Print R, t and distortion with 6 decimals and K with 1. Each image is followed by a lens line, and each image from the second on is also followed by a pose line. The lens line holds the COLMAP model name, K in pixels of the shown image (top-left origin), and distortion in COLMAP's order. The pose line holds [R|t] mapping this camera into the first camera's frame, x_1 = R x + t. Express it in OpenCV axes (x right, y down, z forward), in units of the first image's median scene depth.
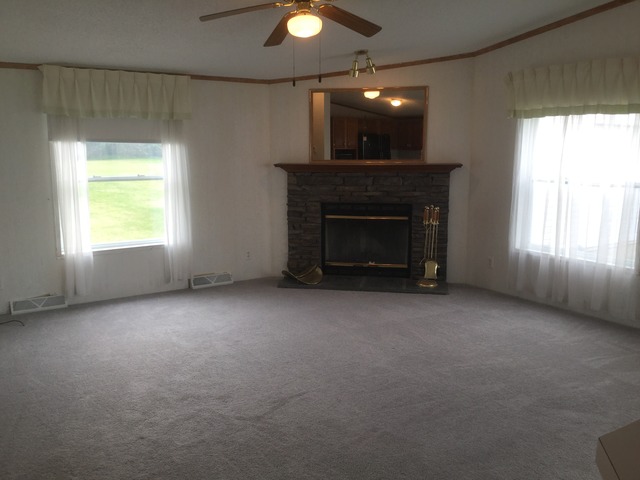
lens RADIAL K [[578.9, 0, 318.4], [0, 578.9, 241.4], [0, 0, 1]] dist [0.092198, -0.160528]
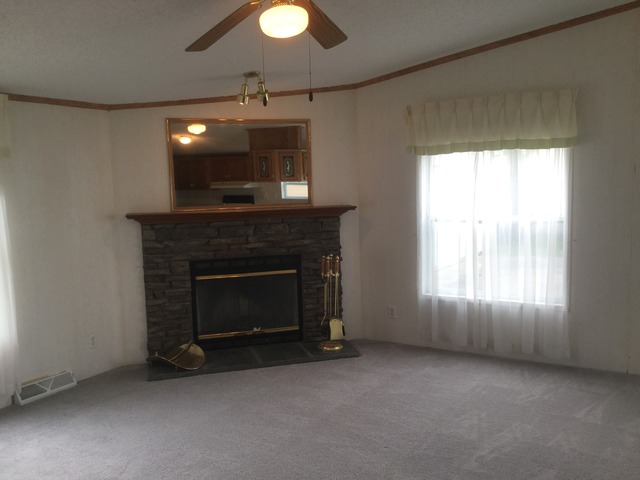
lens RADIAL K [[578.9, 0, 321.6], [0, 578.9, 241.0], [0, 0, 1]] dist [0.092198, -0.160528]
pose [[0.897845, -0.066381, 0.435278, -0.190466], [0.097455, 0.994012, -0.049431, -0.040603], [-0.429390, 0.086801, 0.898938, 0.229491]]
